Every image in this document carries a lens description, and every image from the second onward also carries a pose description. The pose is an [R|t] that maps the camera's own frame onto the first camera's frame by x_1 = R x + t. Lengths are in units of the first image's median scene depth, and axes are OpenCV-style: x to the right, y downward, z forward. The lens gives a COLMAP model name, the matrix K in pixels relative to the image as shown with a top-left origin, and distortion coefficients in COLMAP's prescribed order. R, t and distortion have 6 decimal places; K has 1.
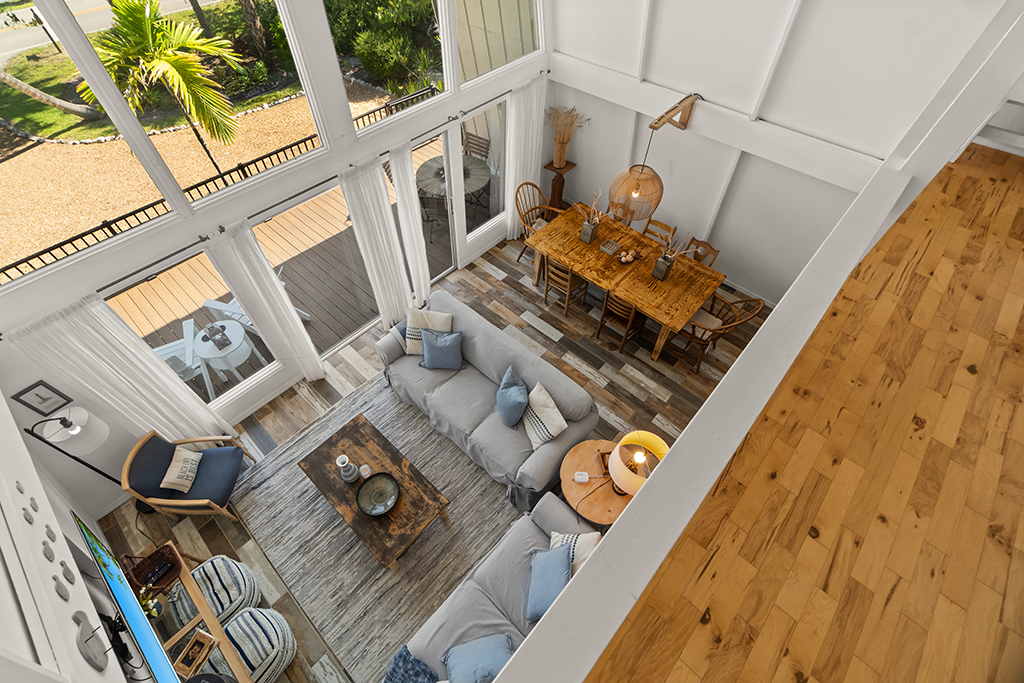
lens RADIAL K [[444.7, 0, 491.3], [0, 444.7, 341.8], [0, 0, 1]] dist [-0.000921, 0.000278]
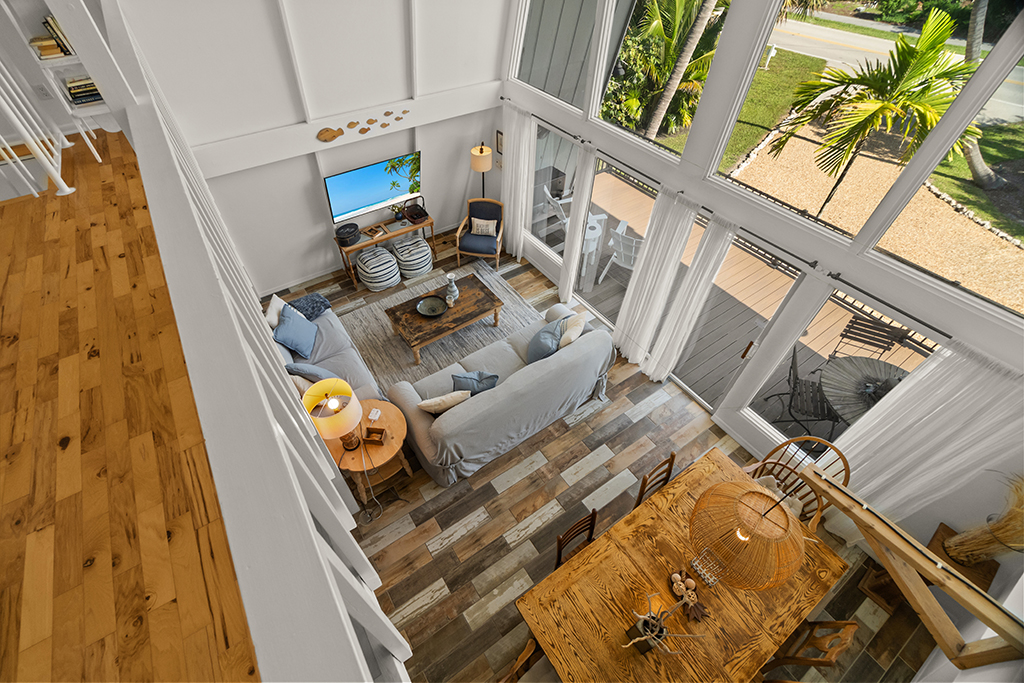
lens RADIAL K [[440.1, 0, 491.1], [0, 440.1, 336.3], [0, 0, 1]] dist [-0.001360, -0.000517]
pose [[-0.228114, 0.713173, -0.662833, 0.571133], [-0.766031, 0.288744, 0.574302, -0.472486], [0.600966, 0.638757, 0.480447, 0.420023]]
